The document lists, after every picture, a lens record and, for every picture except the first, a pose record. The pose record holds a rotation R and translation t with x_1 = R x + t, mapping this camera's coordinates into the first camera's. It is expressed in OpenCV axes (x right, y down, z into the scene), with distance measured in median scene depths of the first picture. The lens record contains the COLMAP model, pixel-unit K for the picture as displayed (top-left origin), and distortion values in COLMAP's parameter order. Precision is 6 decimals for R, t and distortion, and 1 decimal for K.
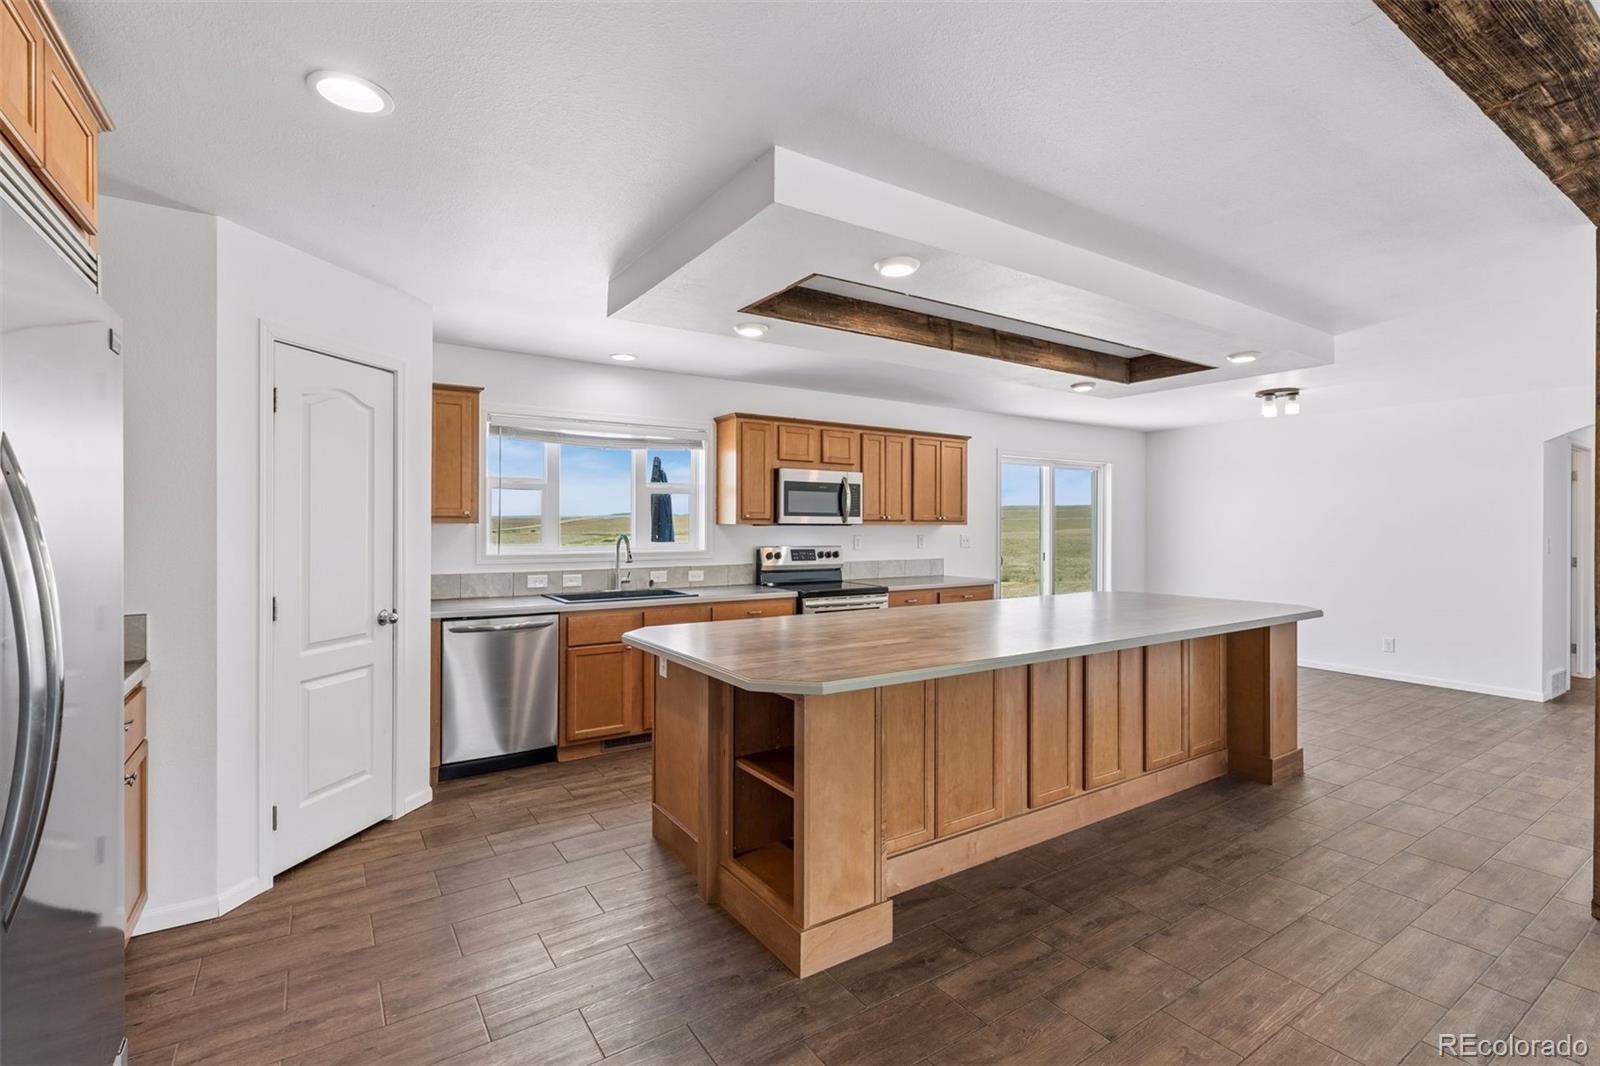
lens RADIAL K [[731.0, 0, 808.3], [0, 731.0, 529.3], [0, 0, 1]] dist [0.000664, 0.000610]
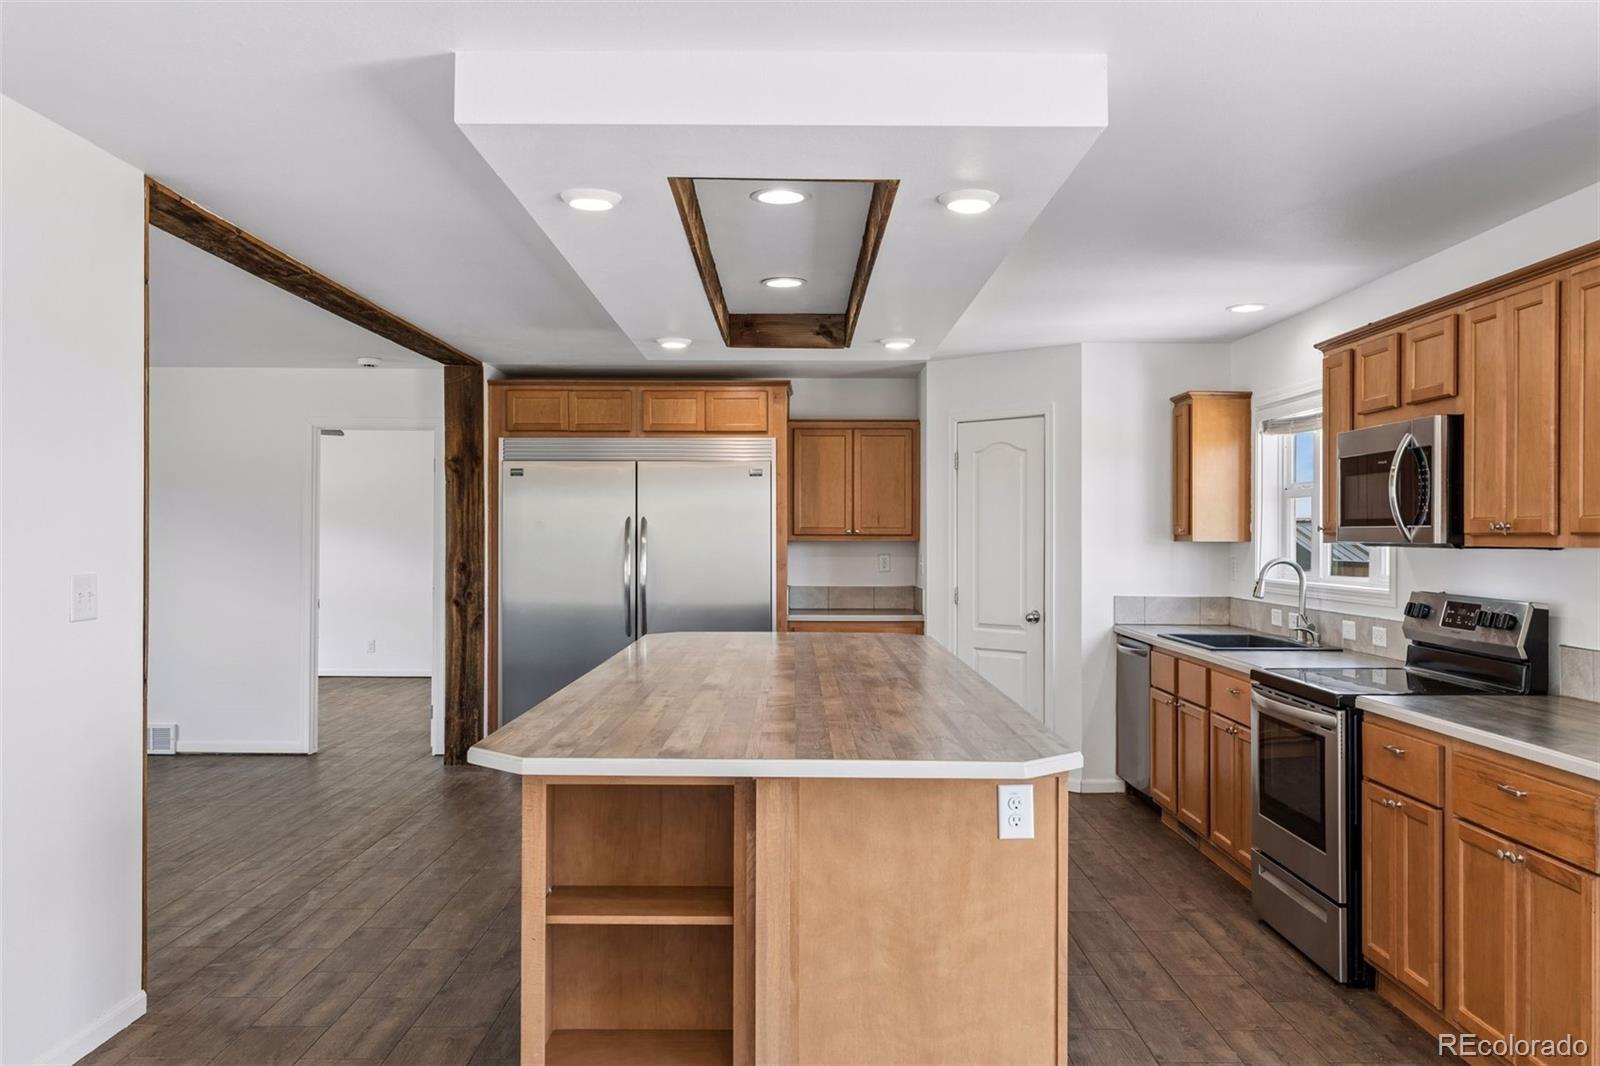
lens RADIAL K [[1312.7, 0, 788.3], [0, 1312.7, 533.7], [0, 0, 1]] dist [-0.001916, 0.010626]
pose [[-0.568248, -0.006667, -0.822831, 1.167102], [-0.011837, 0.999930, 0.000073, -0.011427], [0.822773, 0.009782, -0.568287, 1.508159]]
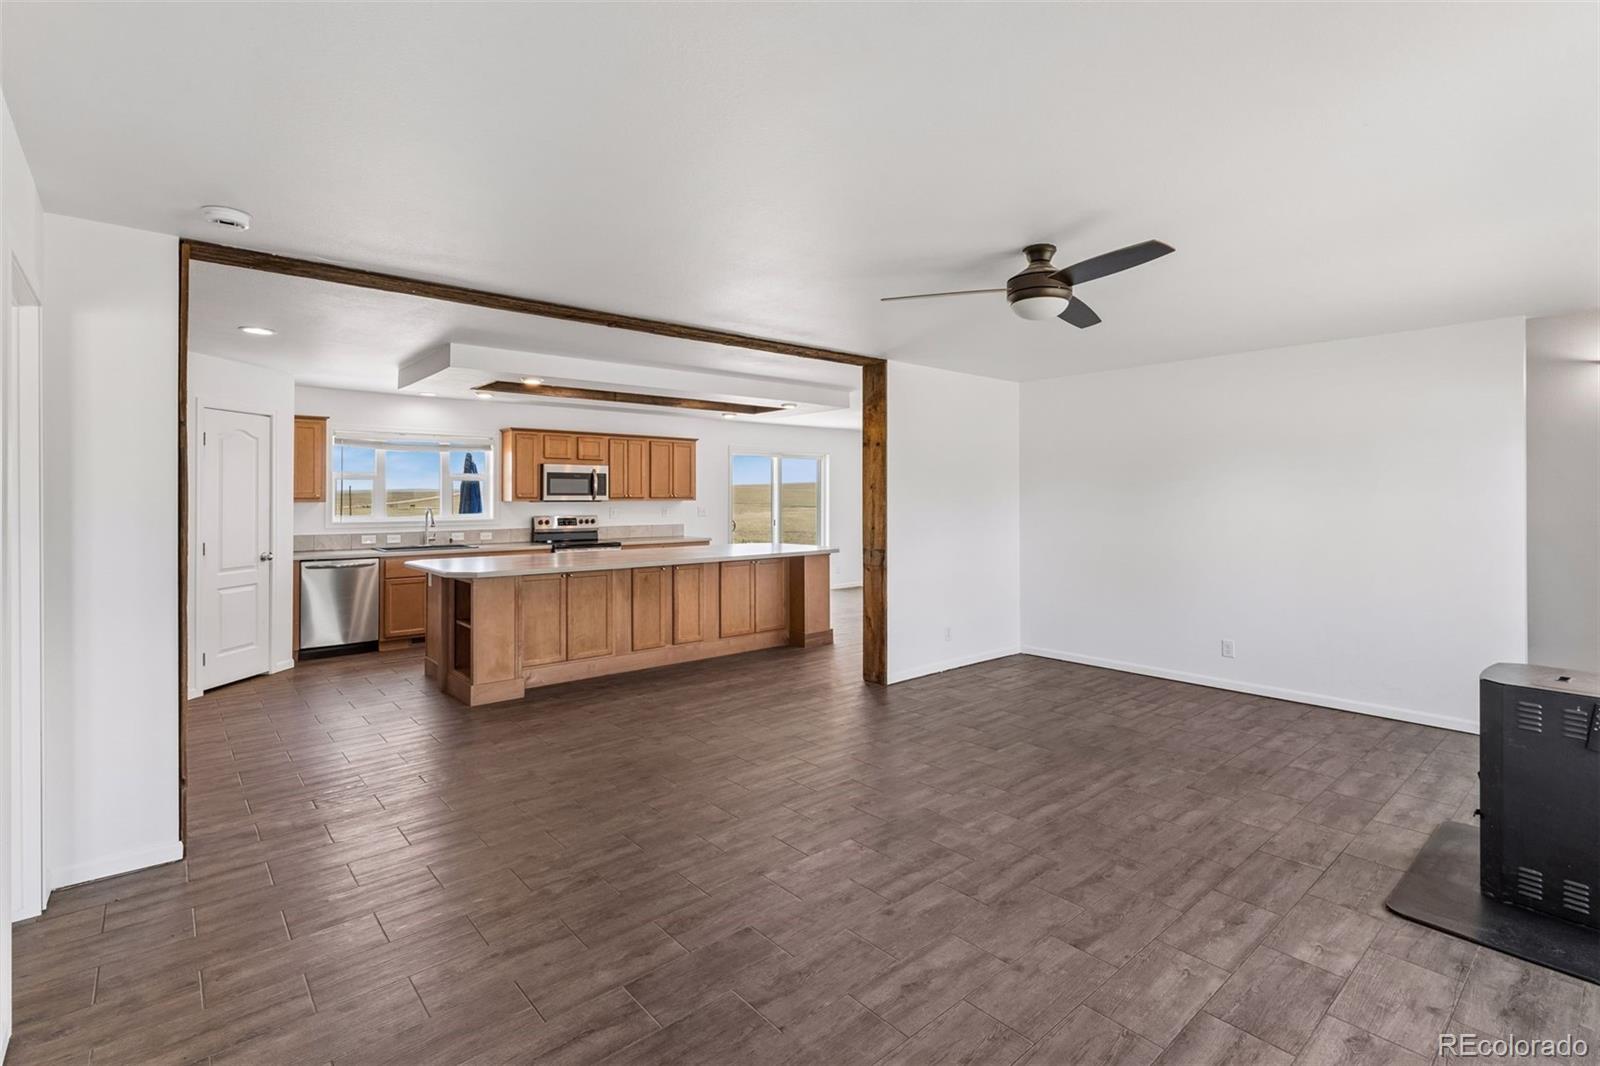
lens RADIAL K [[731.0, 0, 798.5], [0, 731.0, 496.3], [0, 0, 1]] dist [0.000664, 0.000610]
pose [[0.992129, -0.004449, 0.125141, 0.366976], [0.005289, 0.999966, -0.006380, -0.005145], [-0.125109, 0.006992, 0.992118, -0.700546]]
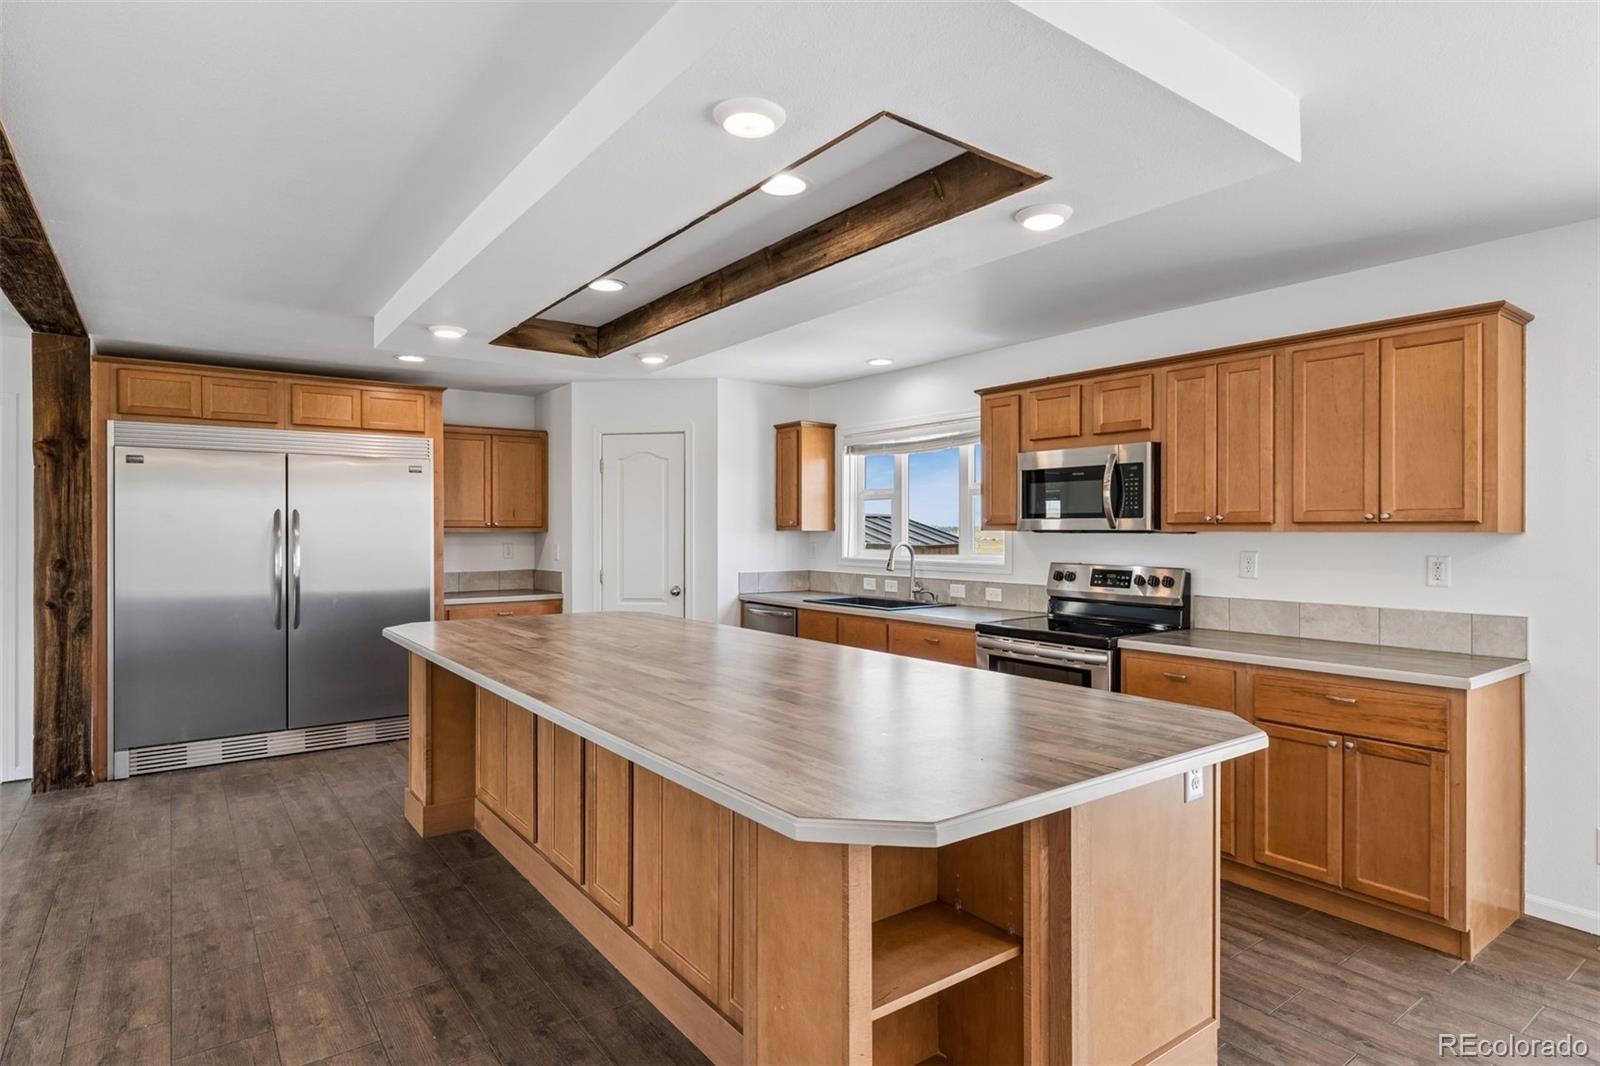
lens RADIAL K [[867.8, 0, 809.4], [0, 867.8, 529.8], [0, 0, 1]] dist [0.000048, -0.002091]
pose [[0.041493, -0.003334, -0.999133, 1.012908], [-0.006989, 0.999969, -0.003627, -0.004043], [0.999114, 0.007134, 0.041468, 0.950305]]
